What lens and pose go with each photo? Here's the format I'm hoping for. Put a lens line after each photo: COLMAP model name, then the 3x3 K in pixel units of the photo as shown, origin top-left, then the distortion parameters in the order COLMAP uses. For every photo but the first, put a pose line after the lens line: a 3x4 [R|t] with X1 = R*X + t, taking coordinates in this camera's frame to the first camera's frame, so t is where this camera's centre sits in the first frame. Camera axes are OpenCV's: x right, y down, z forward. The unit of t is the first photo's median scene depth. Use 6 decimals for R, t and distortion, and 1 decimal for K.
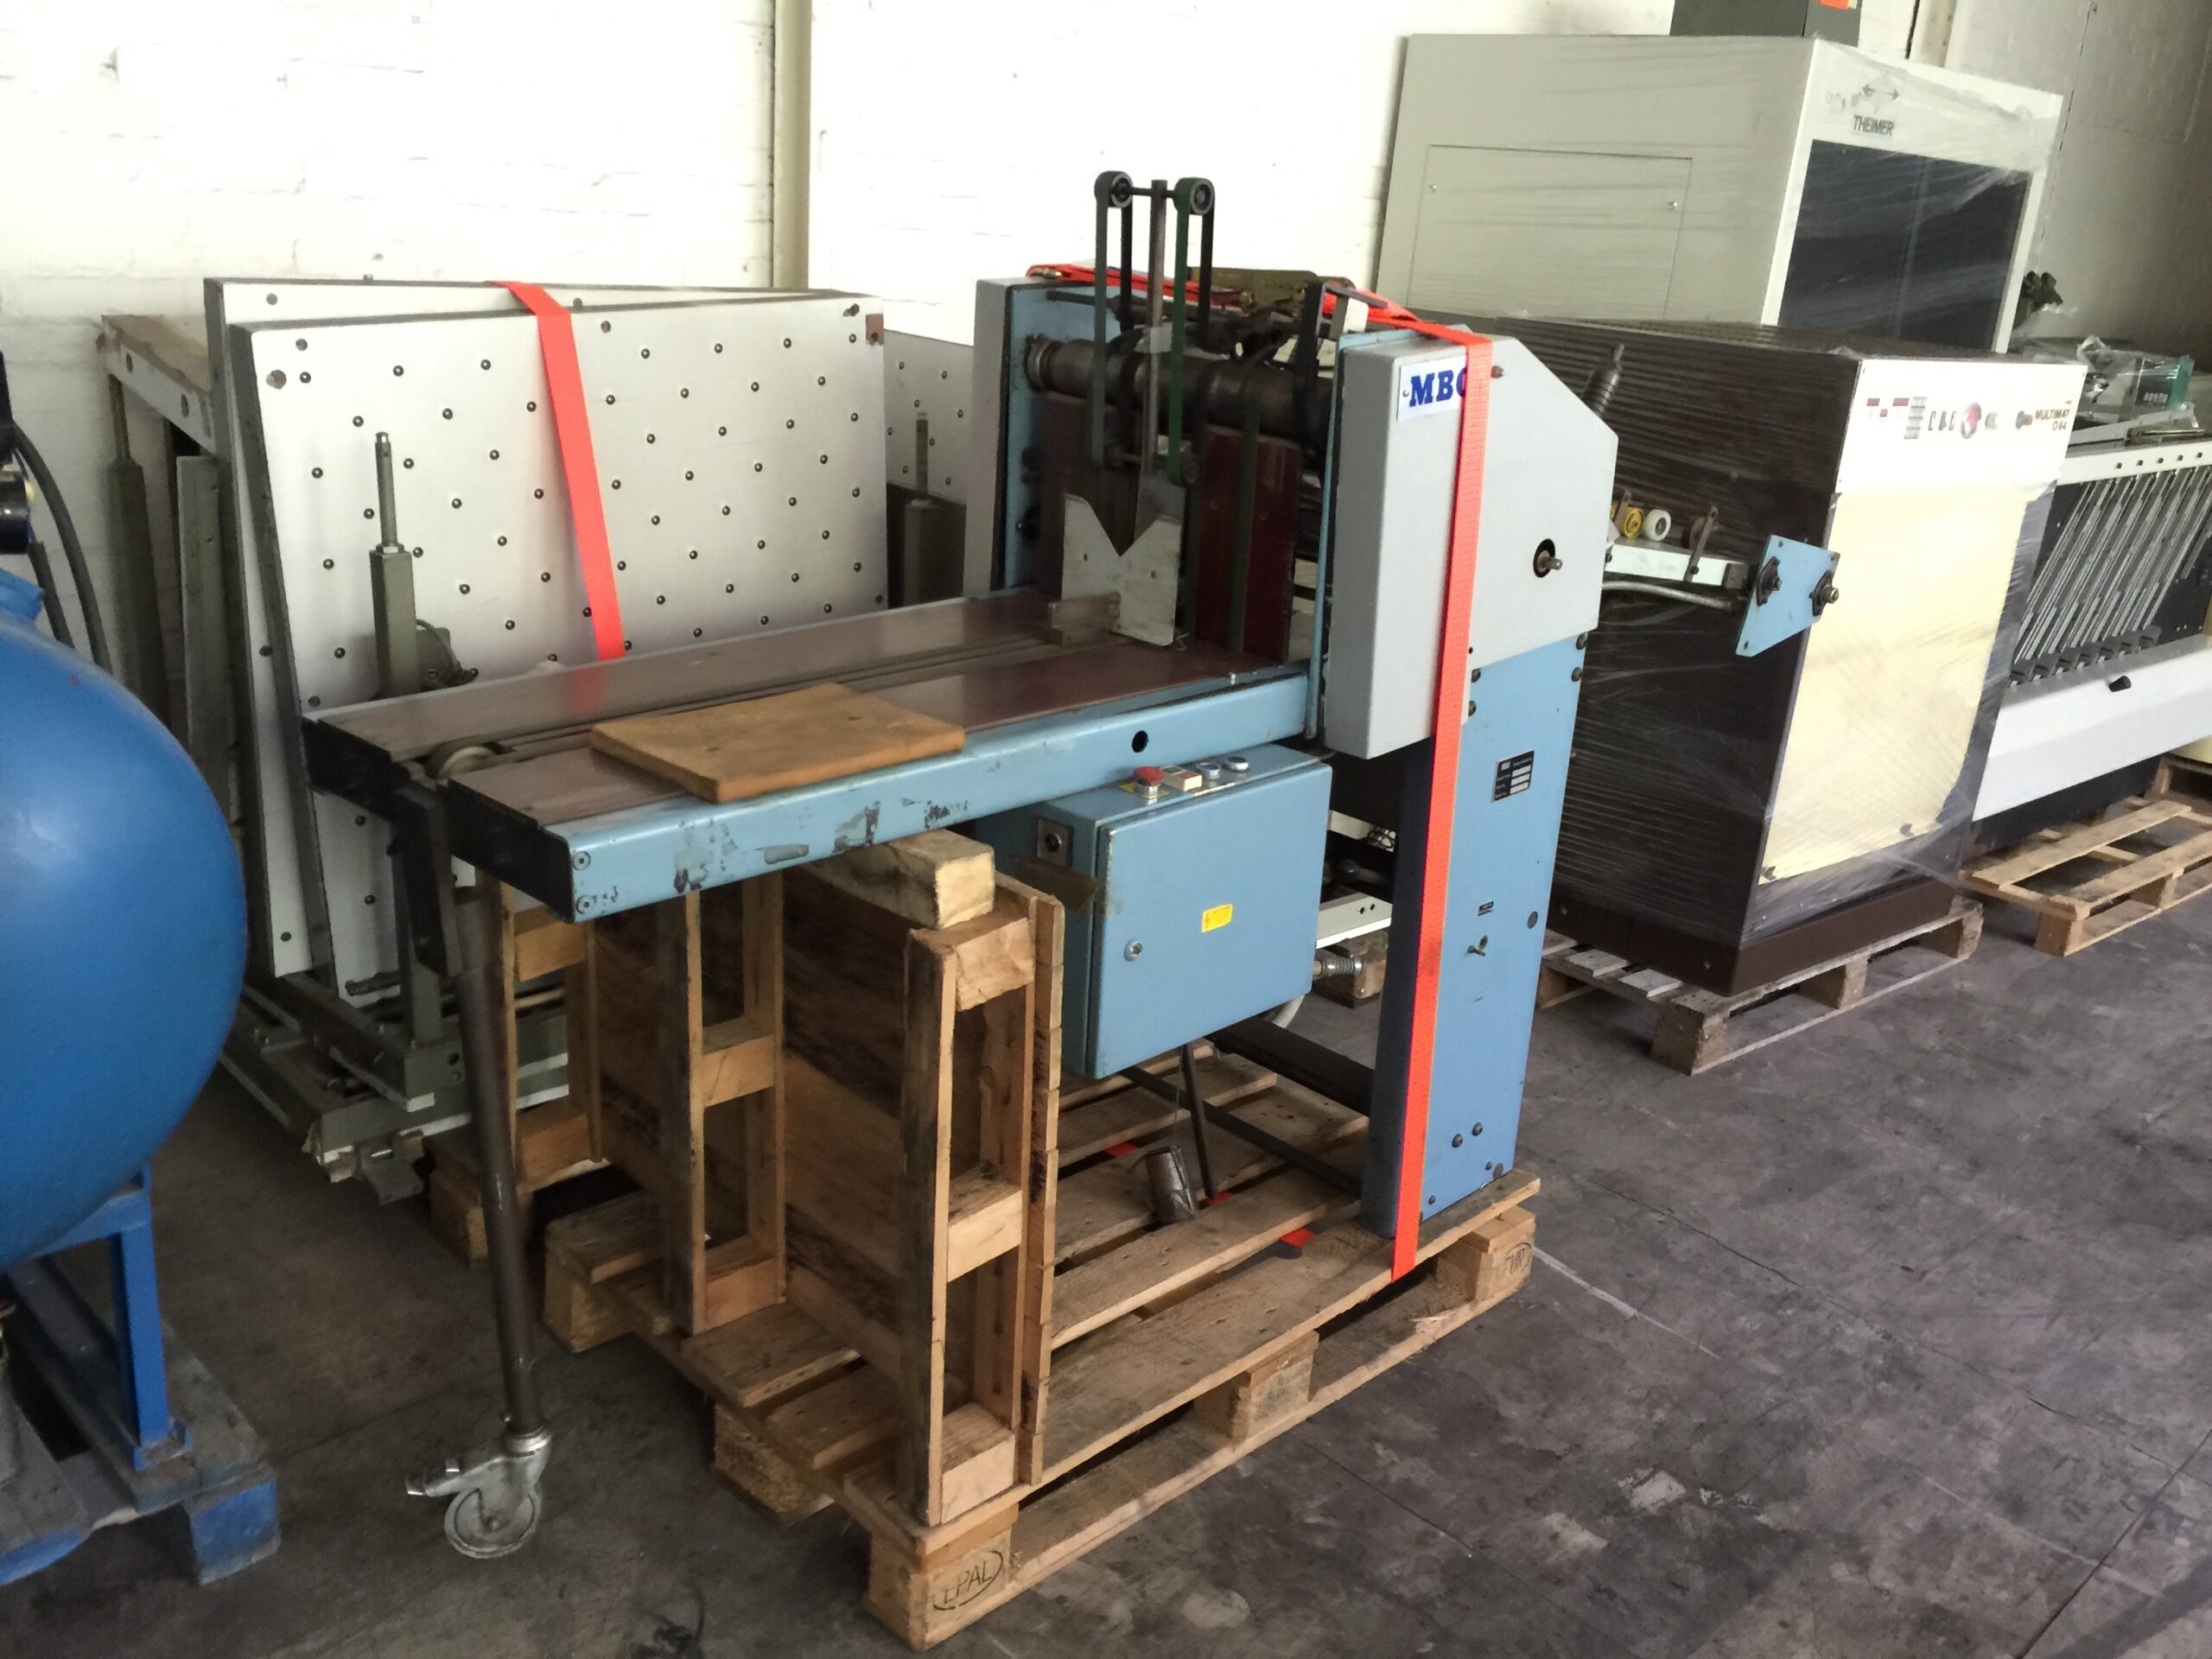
lens RADIAL K [[1887.9, 0, 1082.3], [0, 1887.9, 786.8], [0, 0, 1]] dist [0.103032, -0.156962]
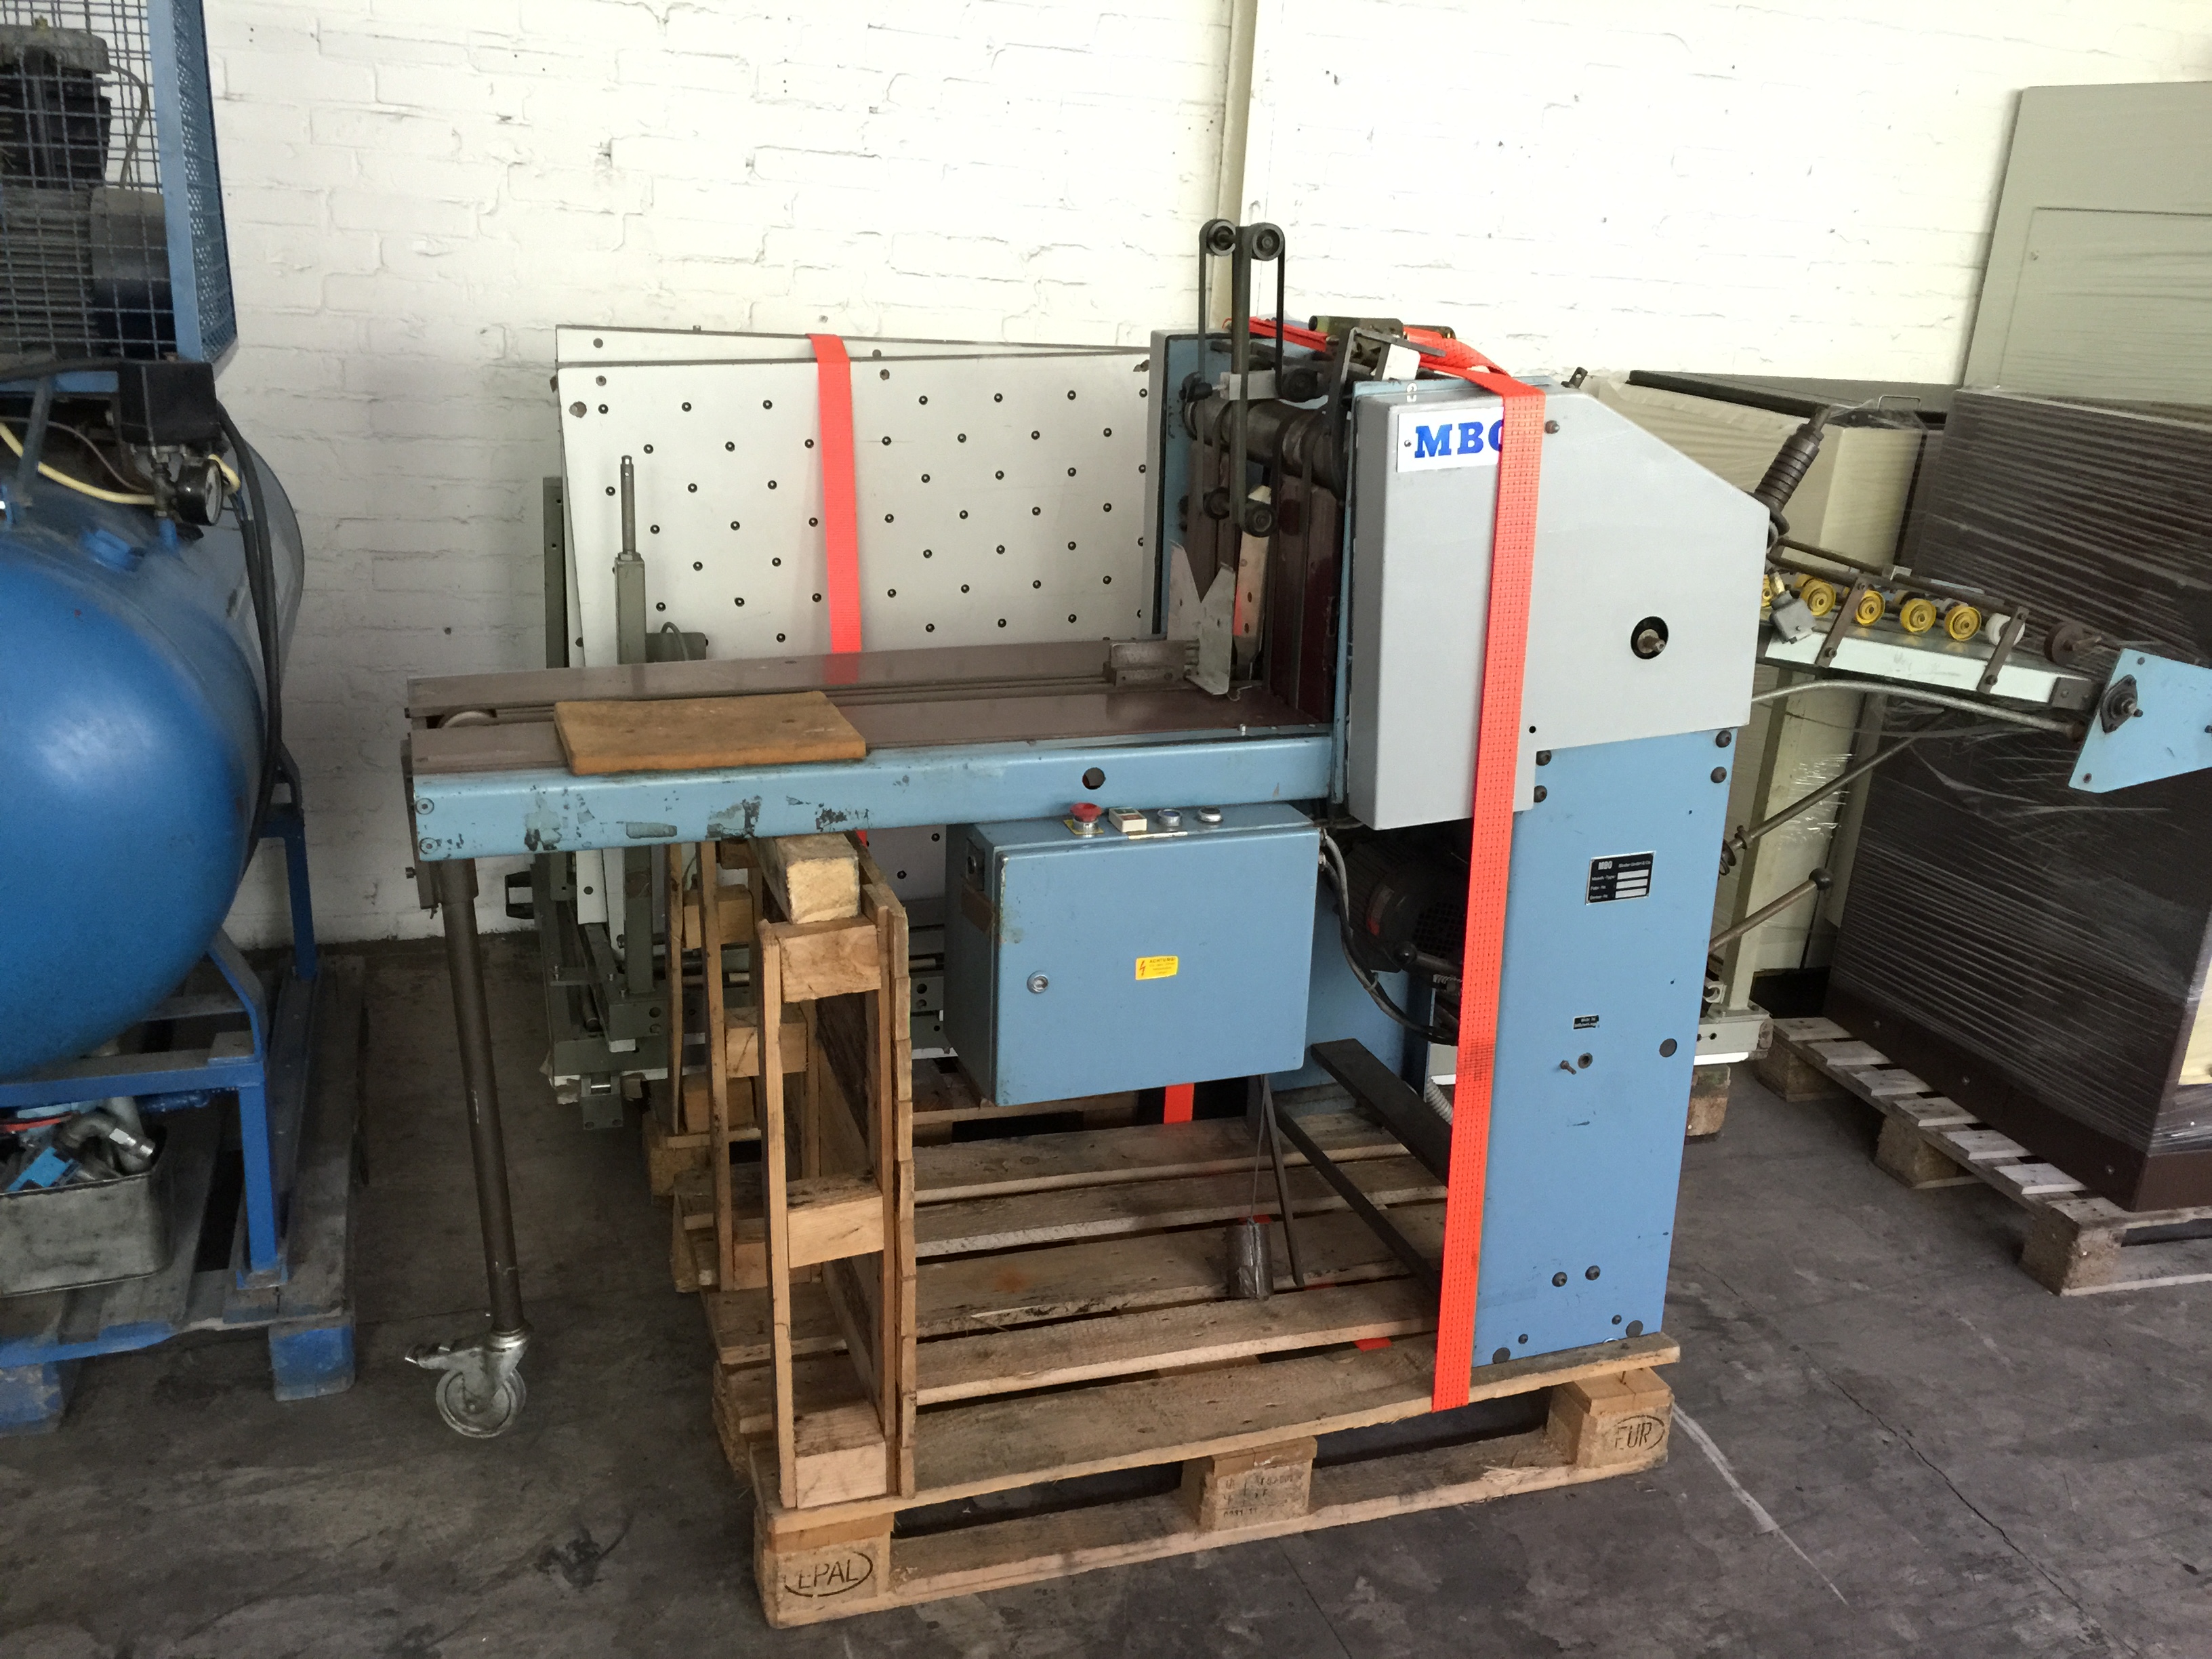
lens RADIAL K [[1886.0, 0, 1103.3], [0, 1886.0, 777.7], [0, 0, 1]] dist [0.094807, -0.134533]
pose [[0.908195, 0.104677, -0.405247, 0.381745], [-0.124792, 0.991906, -0.023458, -0.001374], [0.399511, 0.071876, 0.913906, 0.081518]]
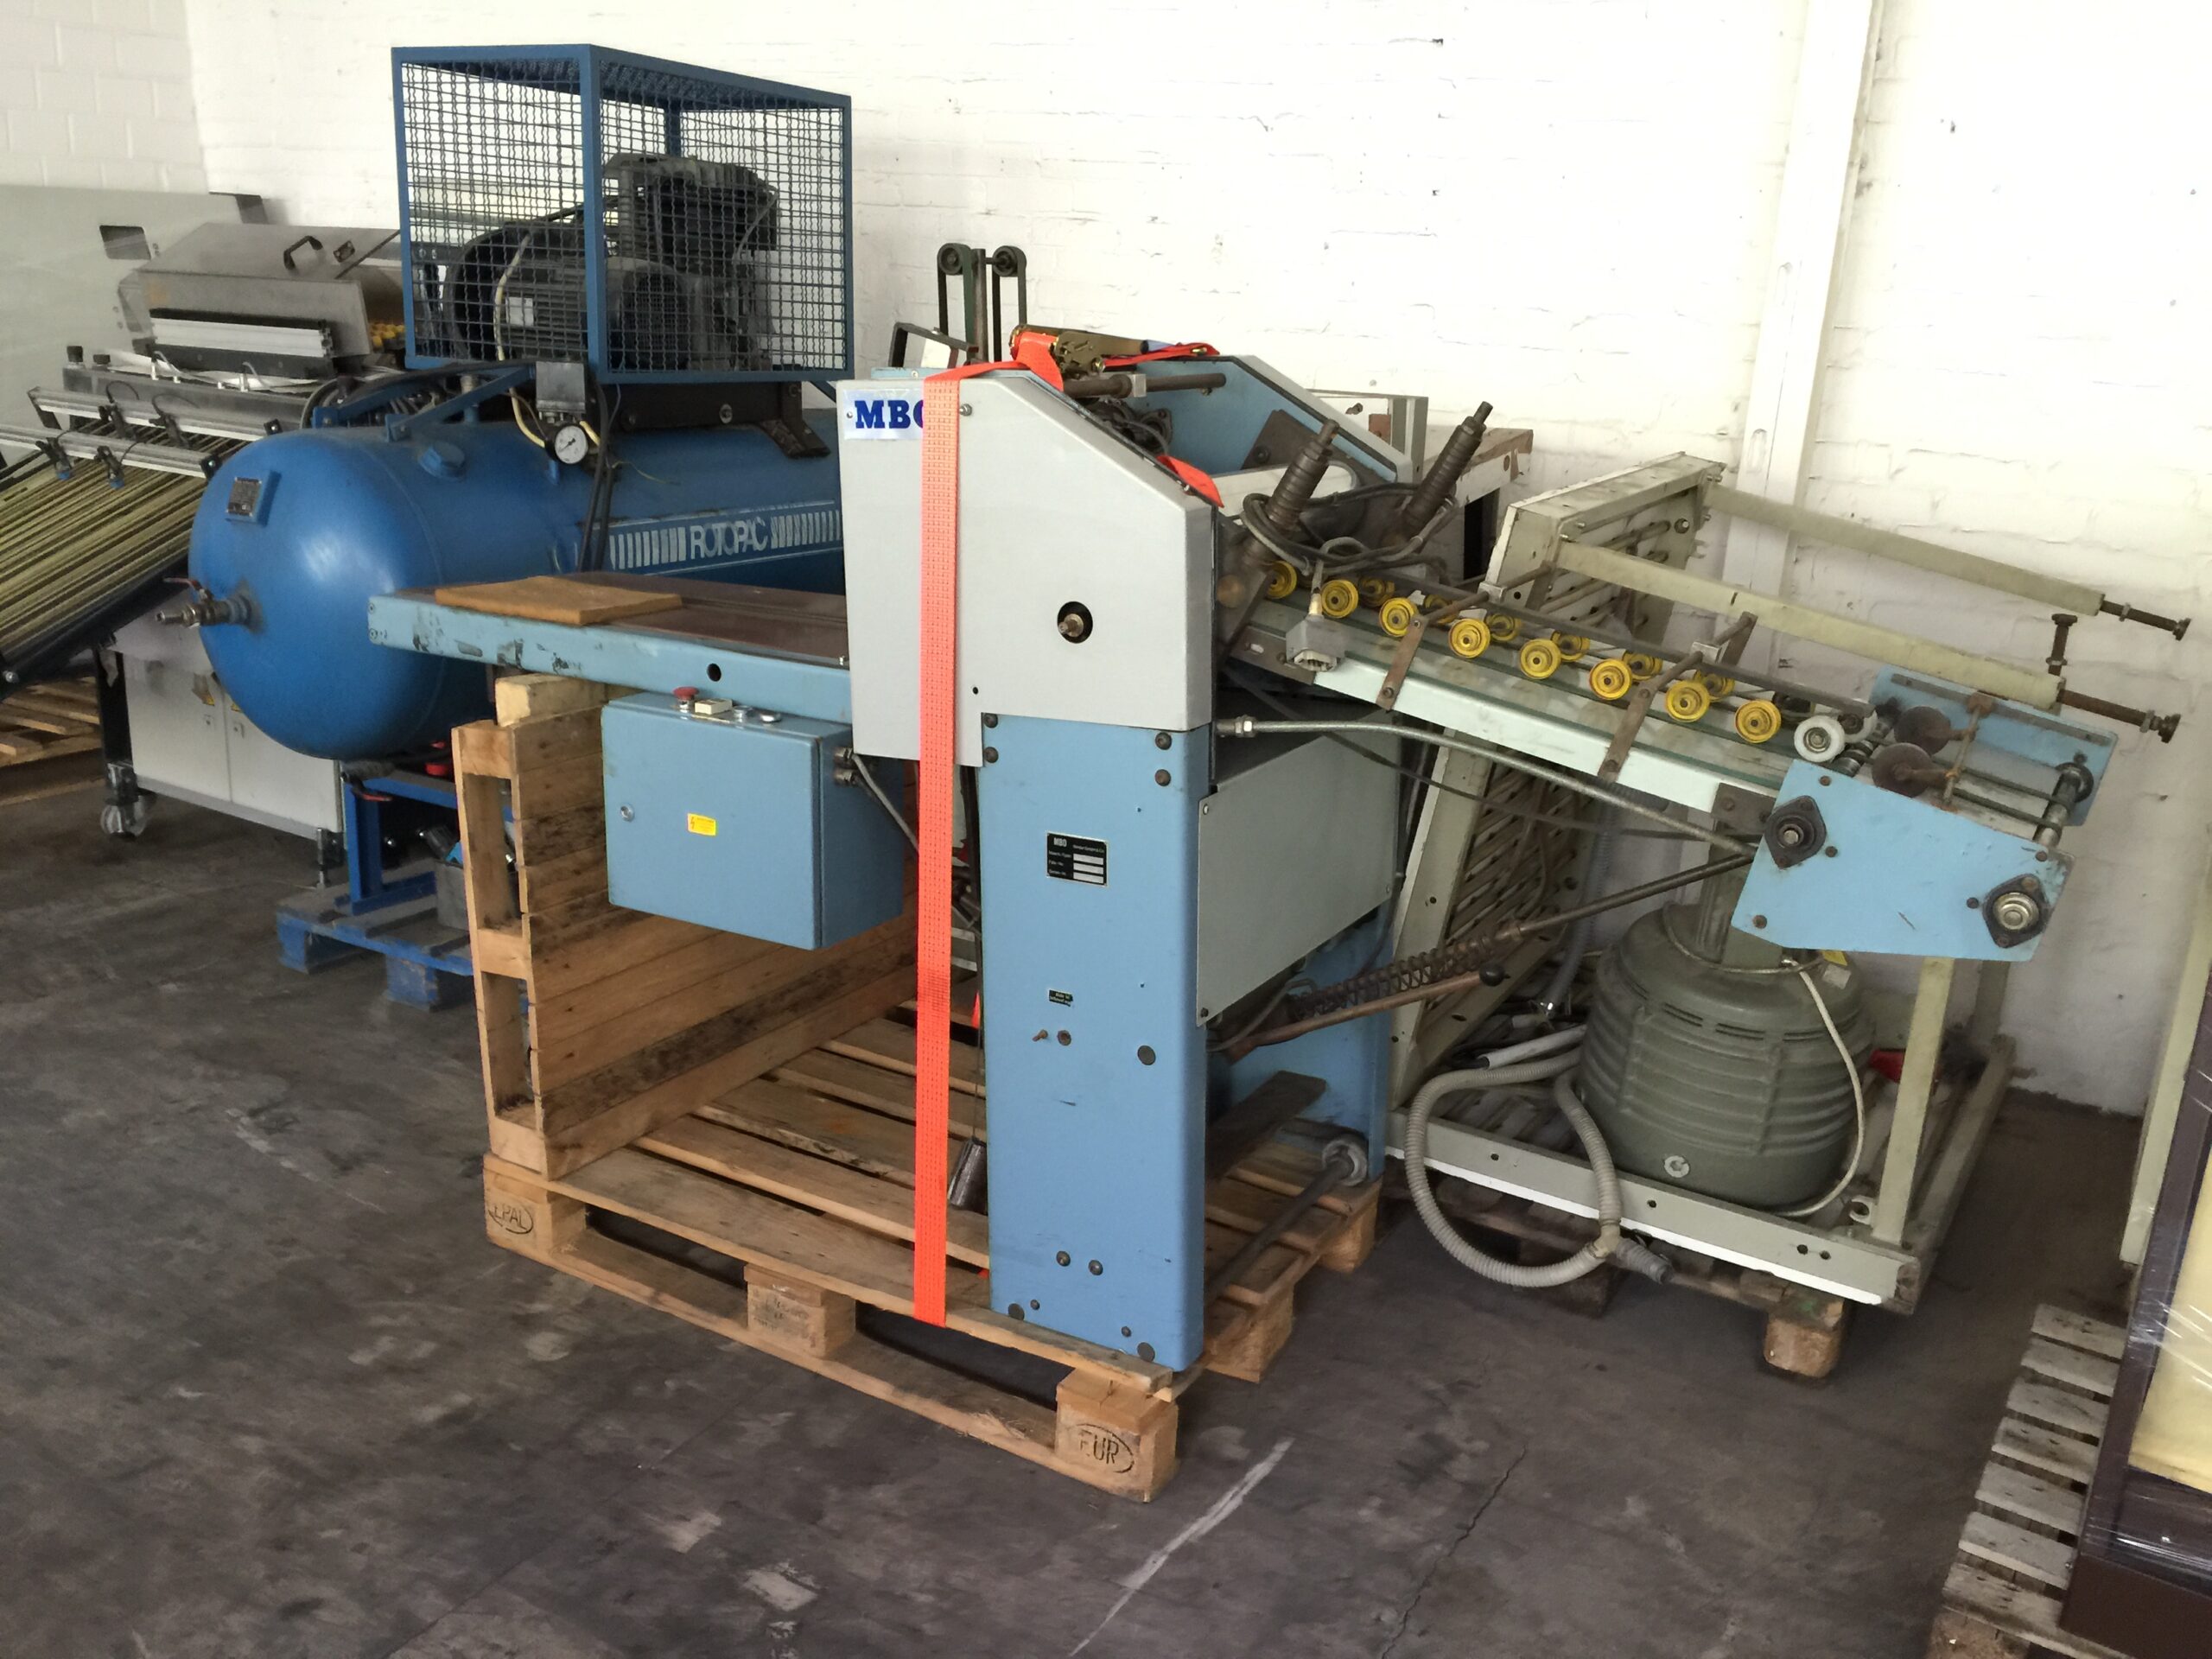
lens RADIAL K [[1886.0, 0, 1103.3], [0, 1886.0, 777.7], [0, 0, 1]] dist [0.094807, -0.134533]
pose [[0.278218, 0.194657, -0.940587, 1.140321], [-0.320100, 0.942062, 0.100279, -0.146300], [0.905611, 0.273183, 0.324408, 0.735306]]
